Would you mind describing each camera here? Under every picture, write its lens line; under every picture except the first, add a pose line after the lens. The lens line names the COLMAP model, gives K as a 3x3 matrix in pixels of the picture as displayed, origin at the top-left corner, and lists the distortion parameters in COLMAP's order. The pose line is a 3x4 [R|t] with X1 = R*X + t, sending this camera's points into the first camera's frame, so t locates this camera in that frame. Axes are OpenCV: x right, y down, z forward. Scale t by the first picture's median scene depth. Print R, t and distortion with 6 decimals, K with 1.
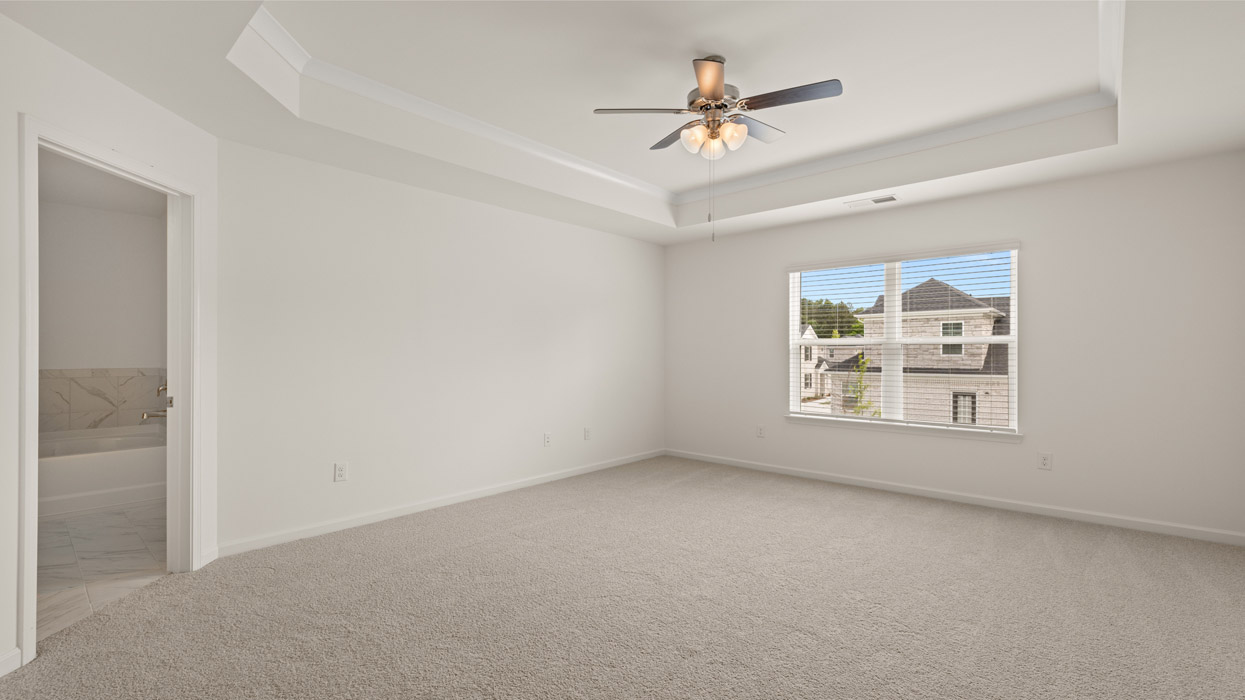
lens RADIAL K [[528.3, 0, 621.3], [0, 528.3, 352.5], [0, 0, 1]] dist [0.003690, 0.000320]
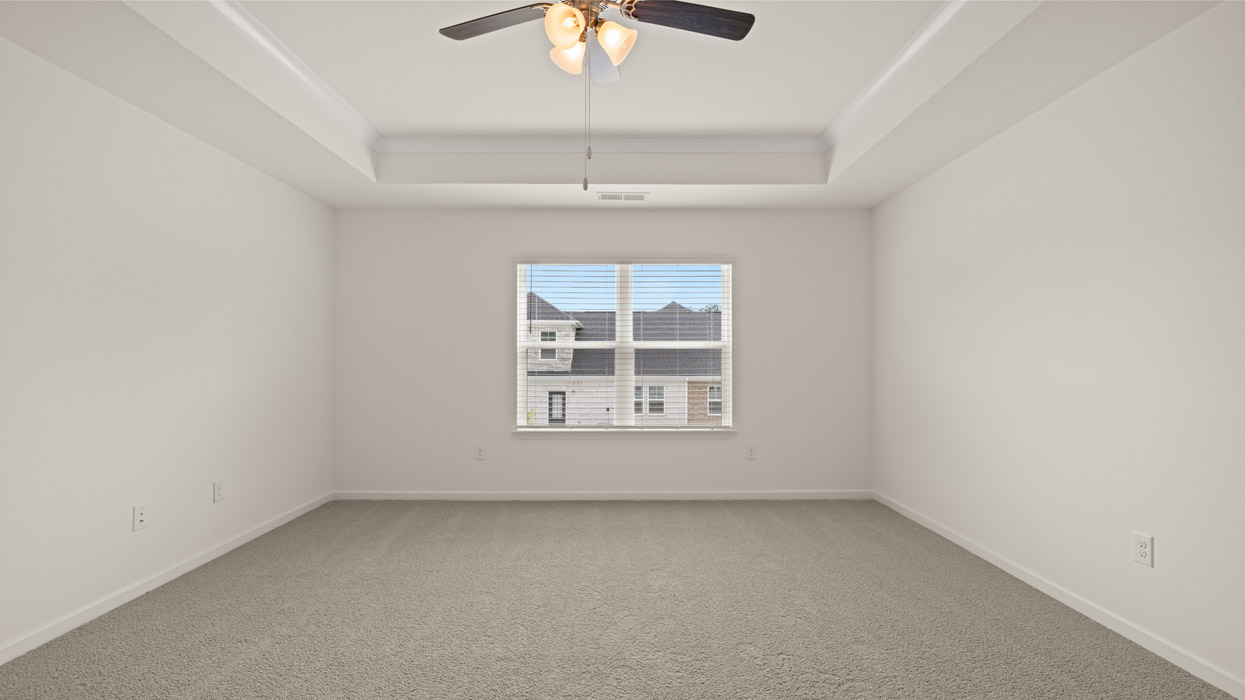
lens RADIAL K [[528.3, 0, 623.7], [0, 528.3, 351.0], [0, 0, 1]] dist [0.003690, 0.000320]
pose [[0.745822, 0.007840, 0.666099, -0.123766], [-0.000596, 0.999938, -0.011102, 0.000197], [-0.666145, 0.007883, 0.745781, 0.245577]]
